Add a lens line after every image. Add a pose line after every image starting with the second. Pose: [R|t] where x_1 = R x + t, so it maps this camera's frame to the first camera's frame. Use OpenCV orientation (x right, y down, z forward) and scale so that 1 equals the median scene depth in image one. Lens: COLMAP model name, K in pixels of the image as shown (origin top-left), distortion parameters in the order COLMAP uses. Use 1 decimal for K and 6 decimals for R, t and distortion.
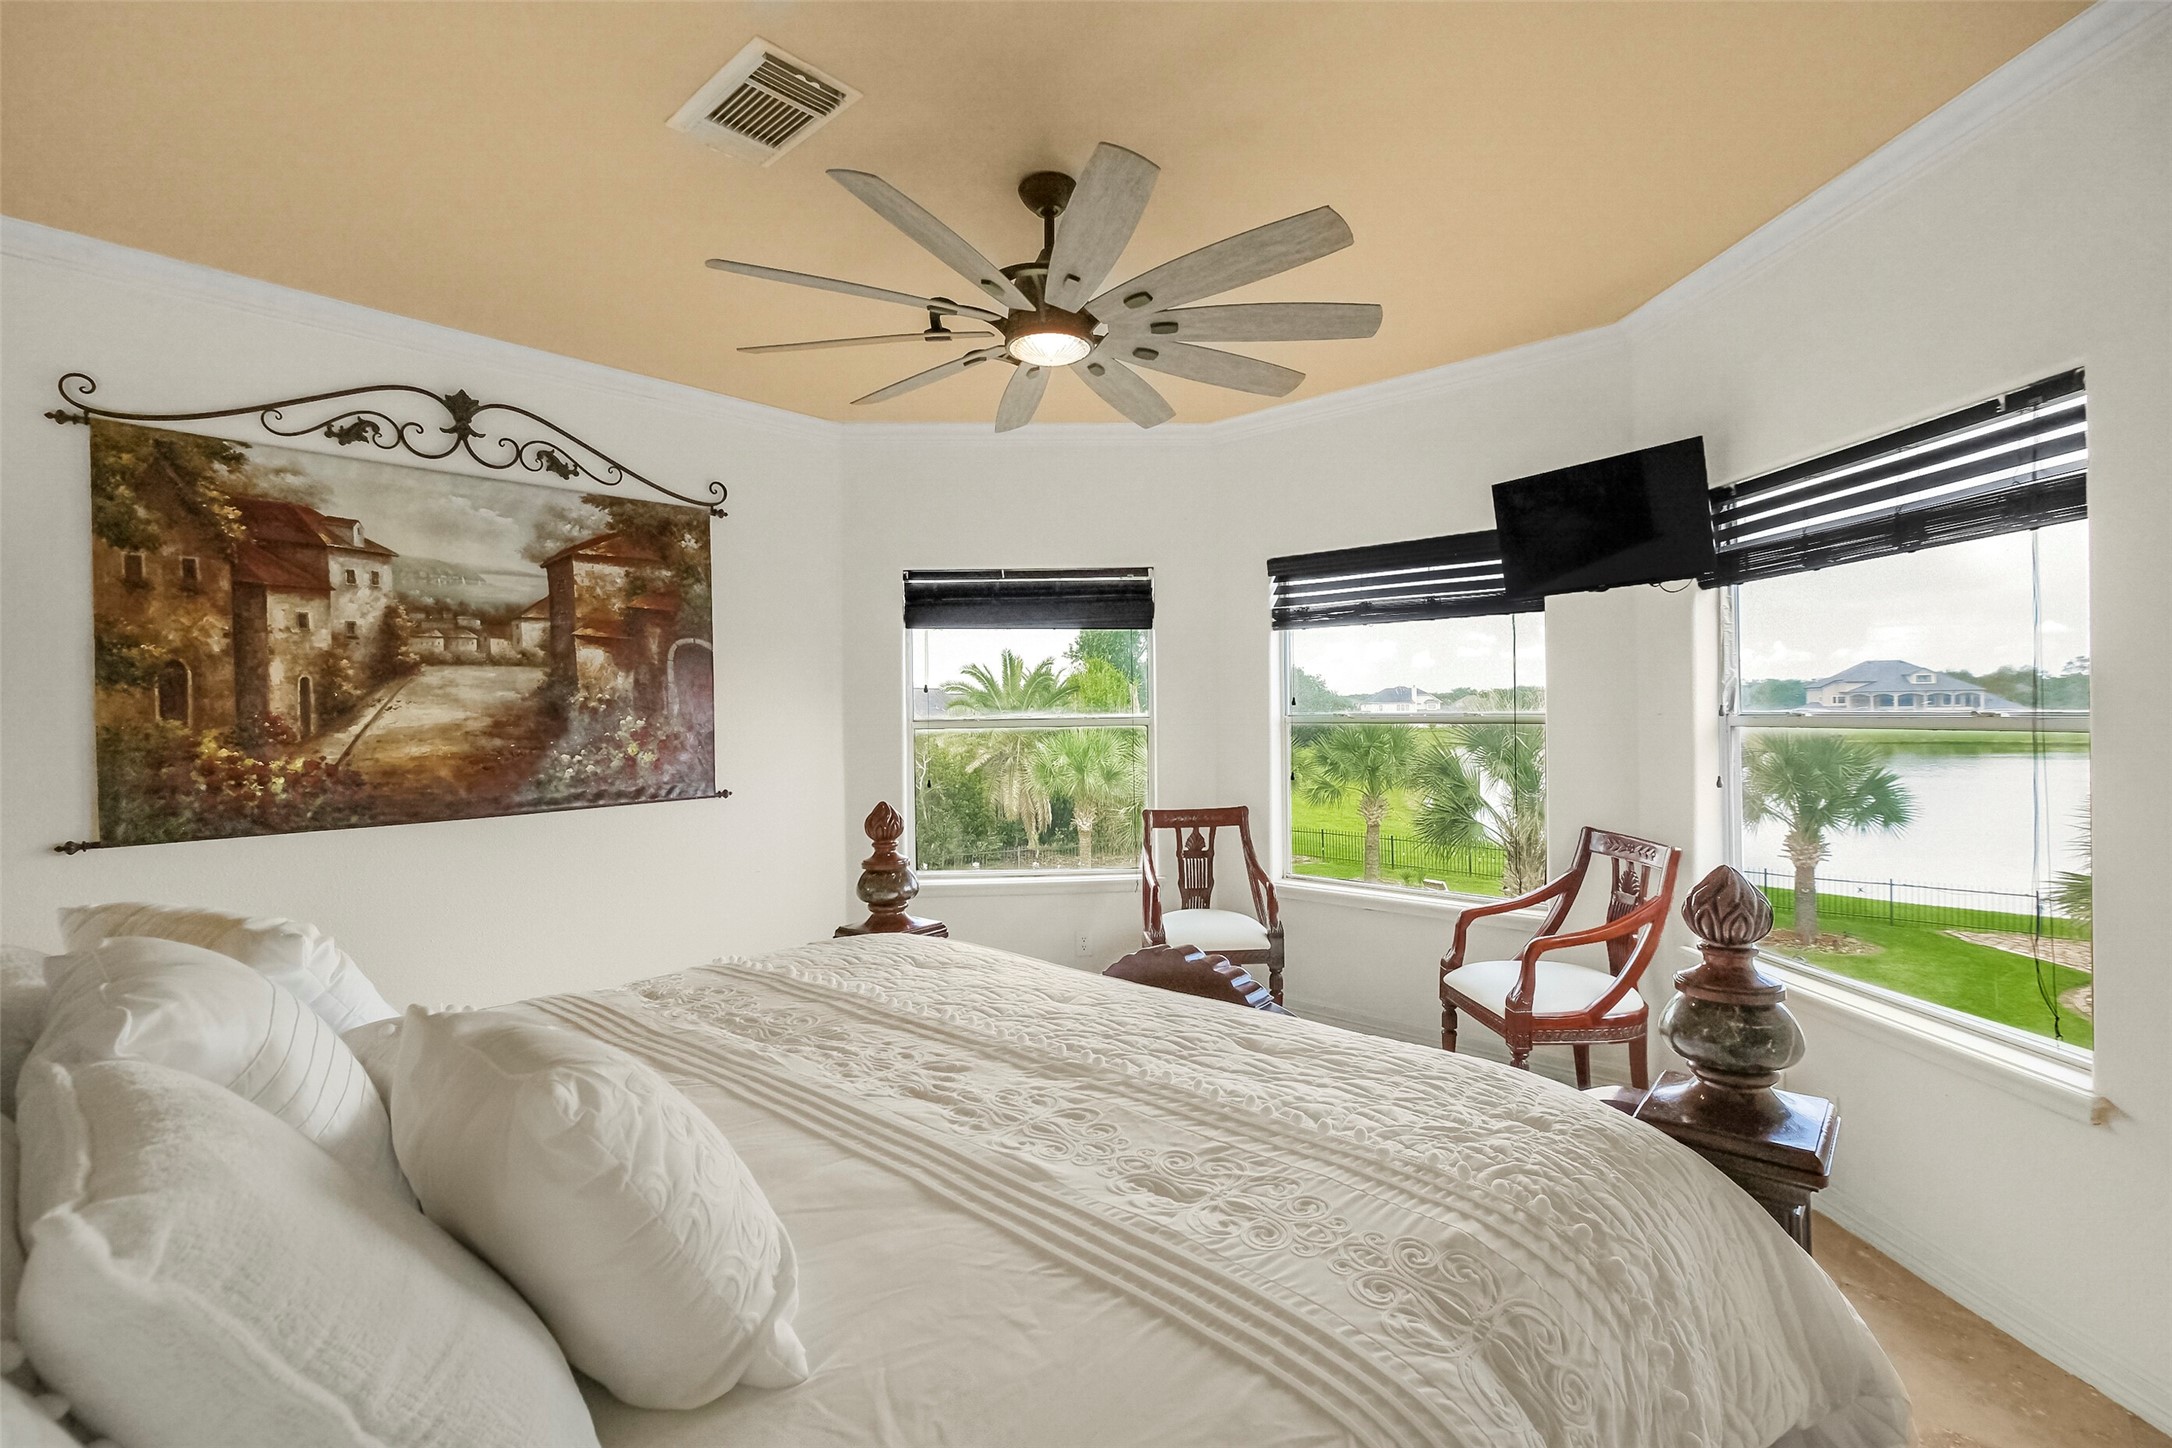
lens RADIAL K [[970.6, 0, 1106.9], [0, 970.6, 717.1], [0, 0, 1]] dist [-0.001516, -0.000209]
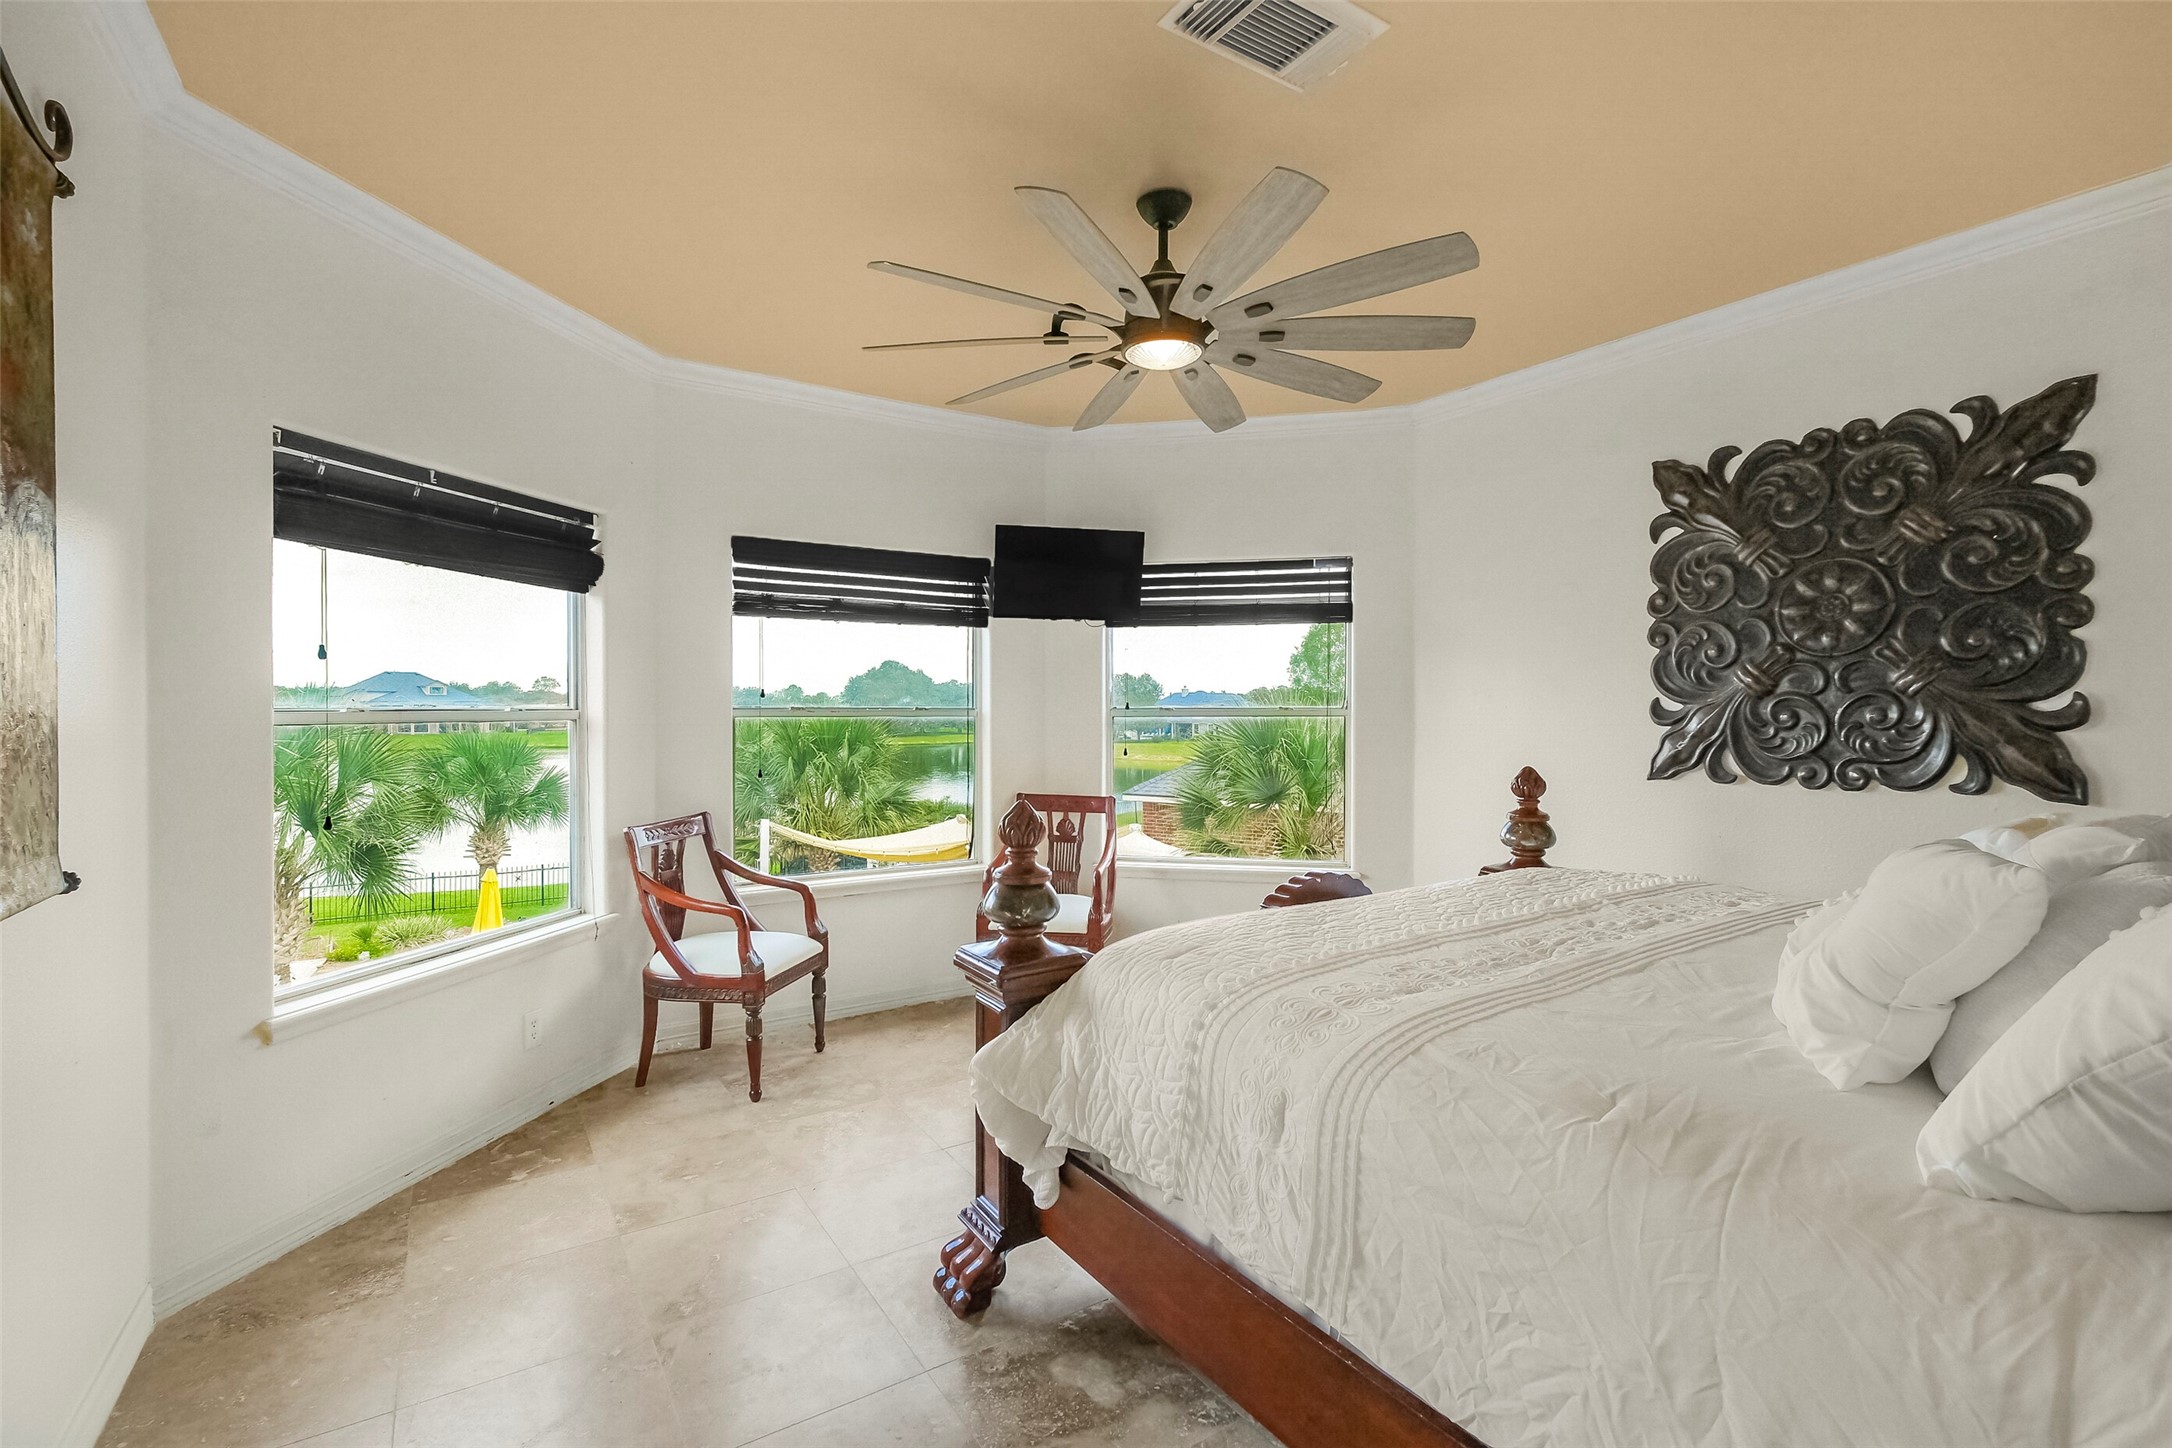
lens RADIAL K [[970.6, 0, 1106.9], [0, 970.6, 717.1], [0, 0, 1]] dist [-0.001516, -0.000209]
pose [[0.252769, 0.001670, 0.967525, -0.807387], [0.005517, 0.999980, -0.003167, 0.010797], [-0.967511, 0.006138, 0.252755, 0.597204]]
